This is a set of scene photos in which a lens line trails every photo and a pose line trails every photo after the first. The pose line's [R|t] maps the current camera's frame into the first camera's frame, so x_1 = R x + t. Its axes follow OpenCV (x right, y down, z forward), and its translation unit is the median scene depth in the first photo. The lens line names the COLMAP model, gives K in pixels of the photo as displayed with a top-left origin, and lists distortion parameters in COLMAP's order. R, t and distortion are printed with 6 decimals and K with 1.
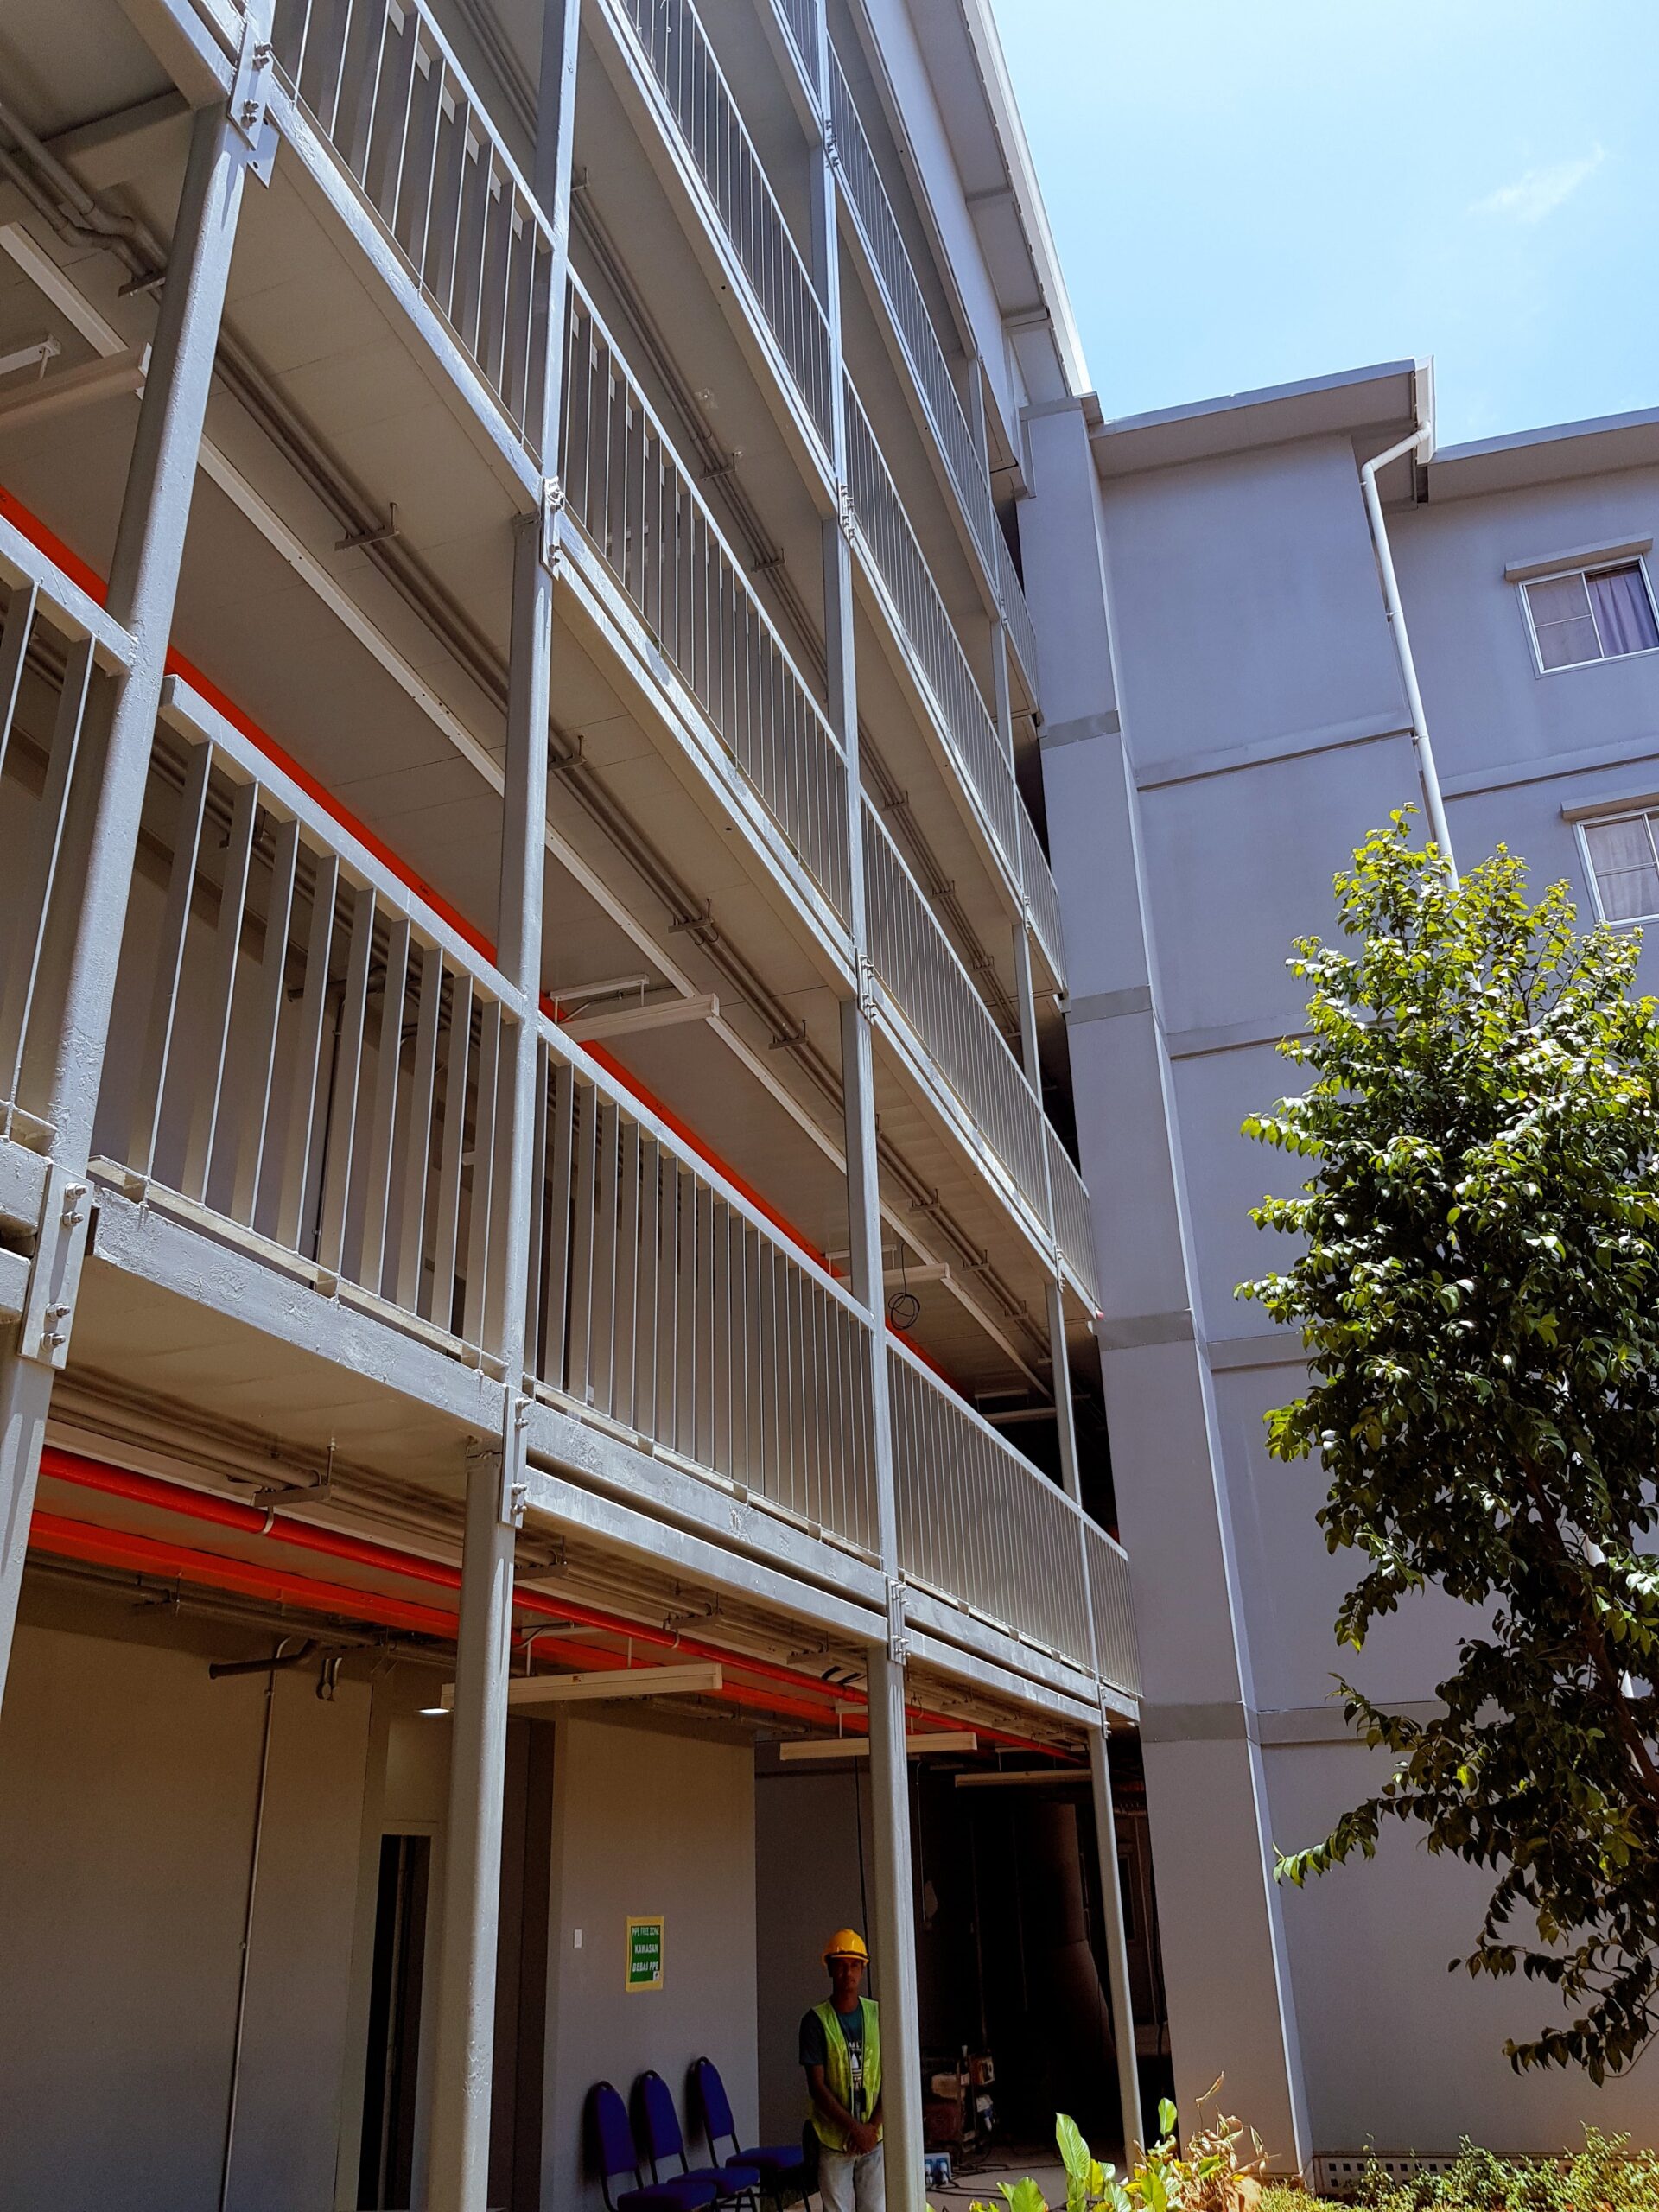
lens RADIAL K [[1713.3, 0, 829.5], [0, 1713.3, 1106.0], [0, 0, 1]] dist [0.012165, -0.039984]
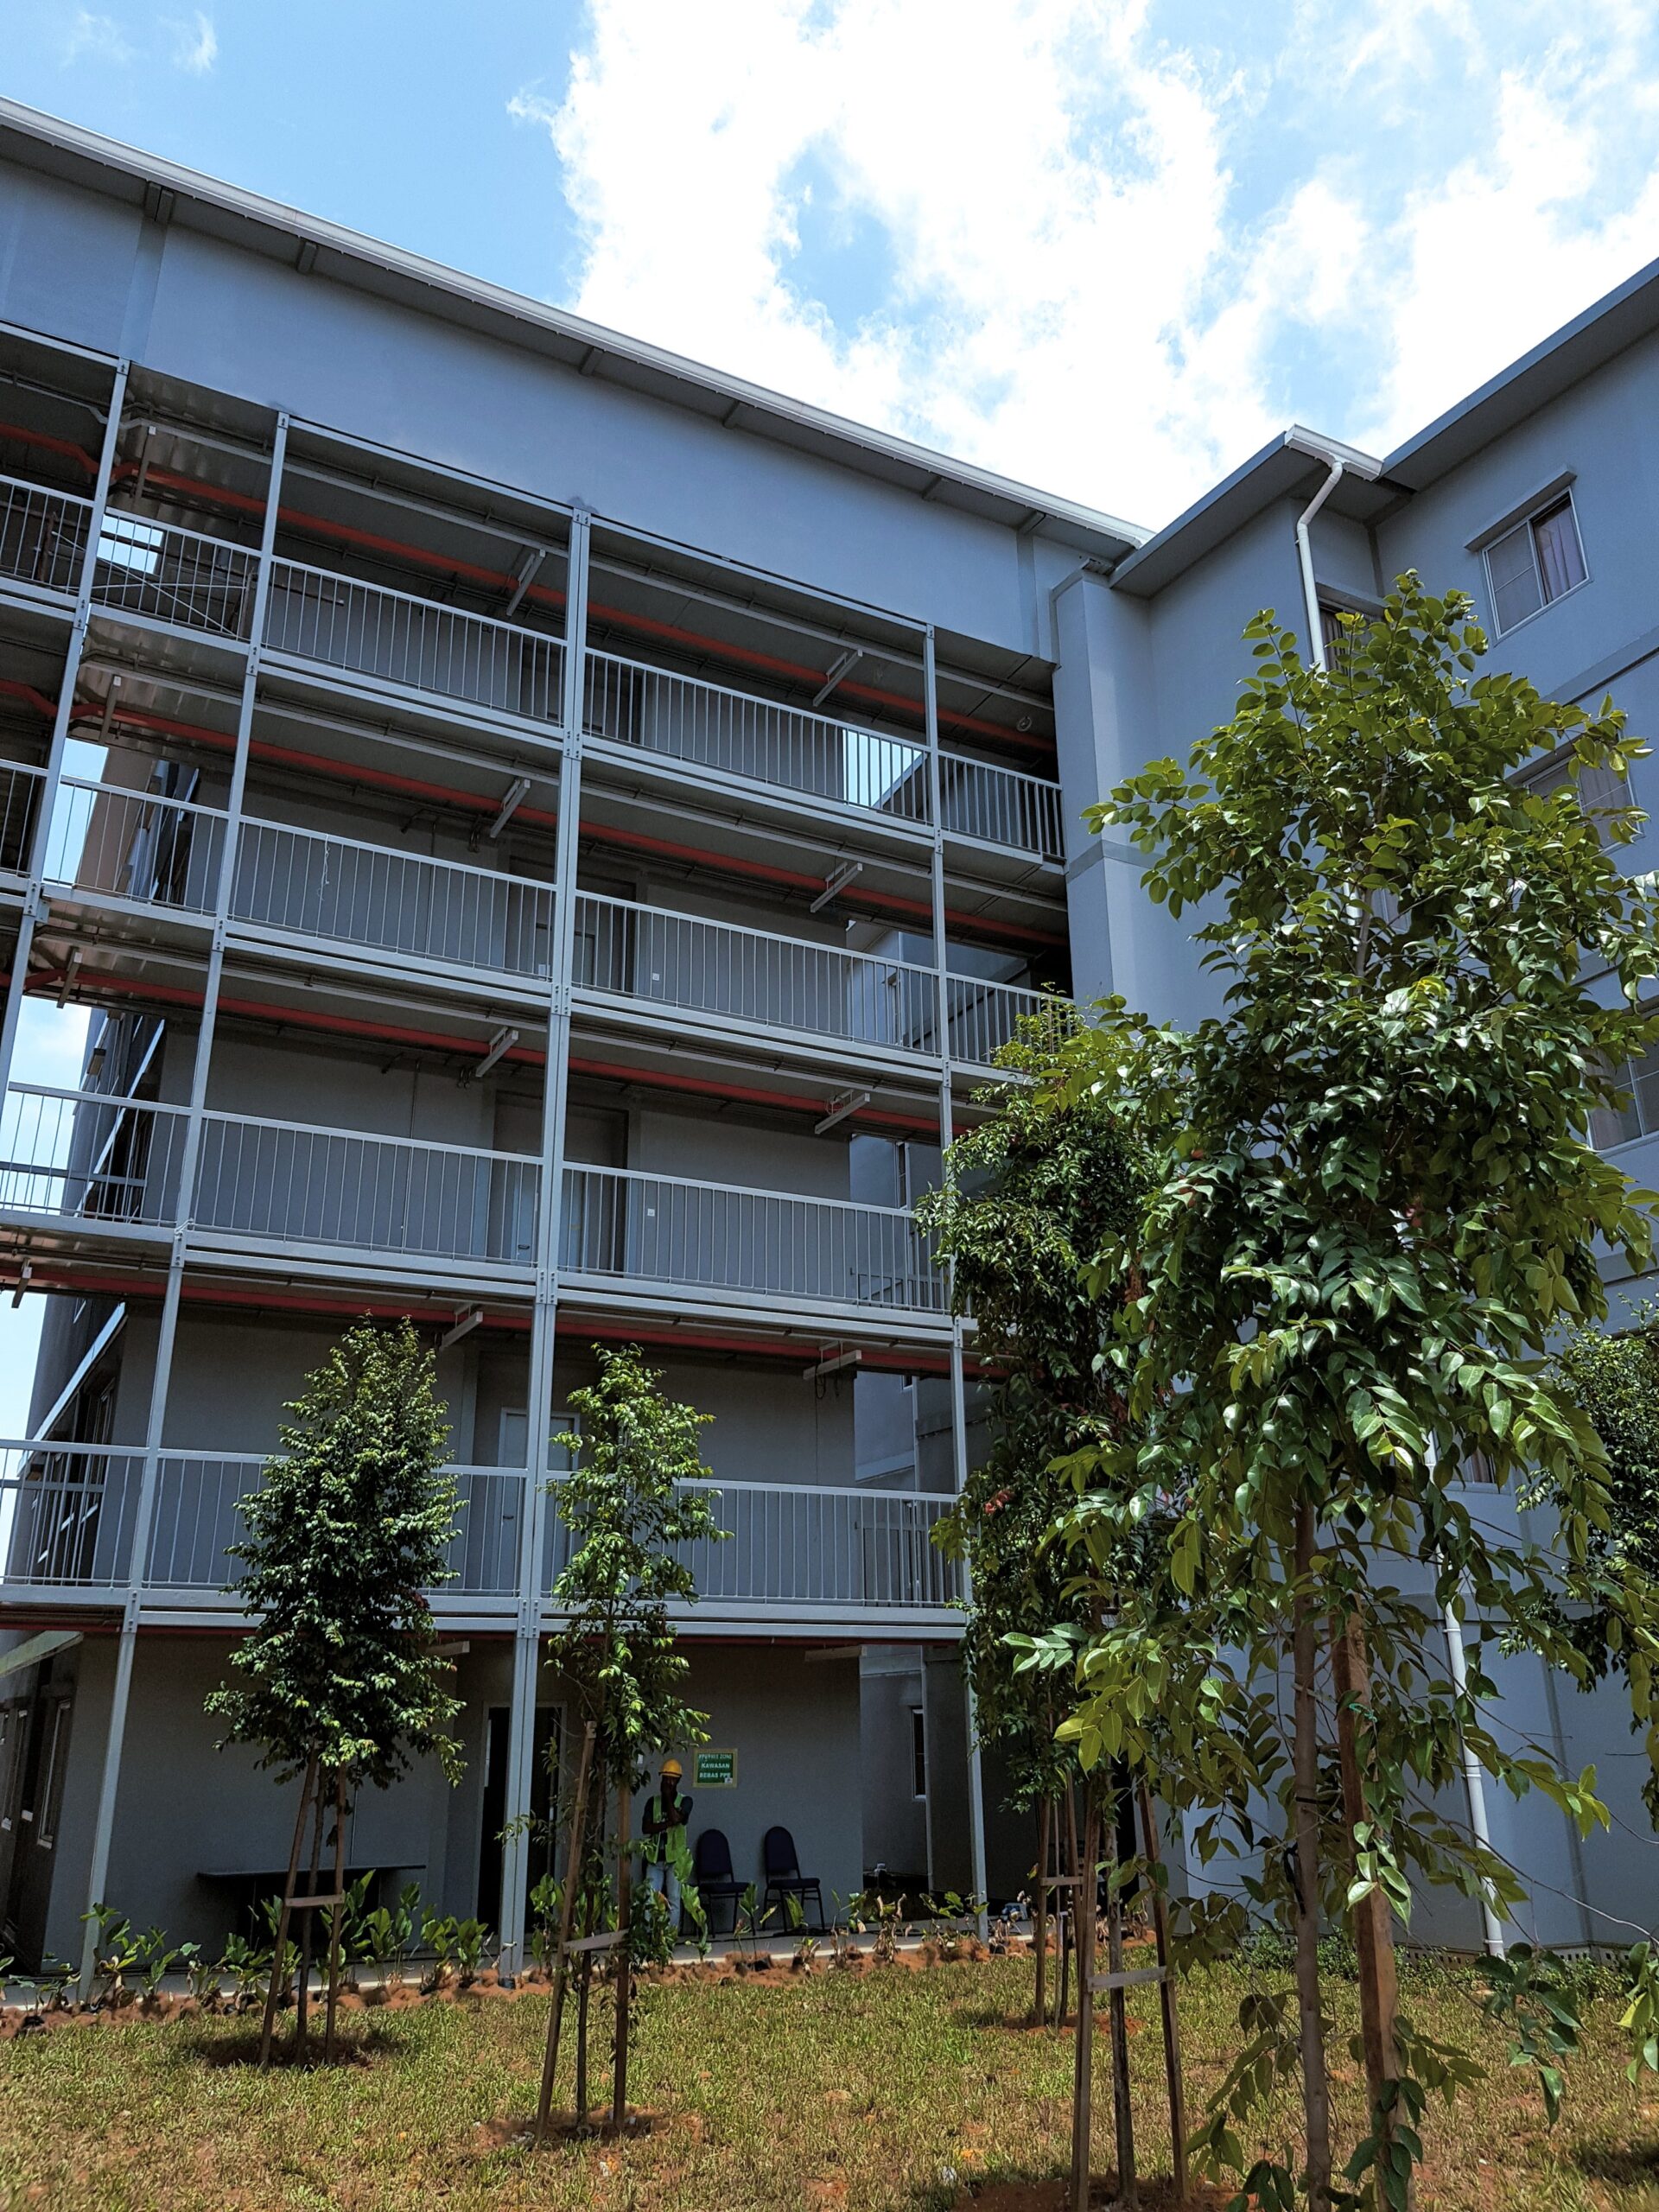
lens RADIAL K [[1693.4, 0, 827.9], [0, 1693.4, 1087.3], [0, 0, 1]] dist [0.090790, -0.155032]
pose [[0.729468, -0.223548, -0.646454, 0.733507], [0.274006, 0.961446, -0.023282, -0.073791], [0.626736, -0.160149, 0.762597, -0.116630]]
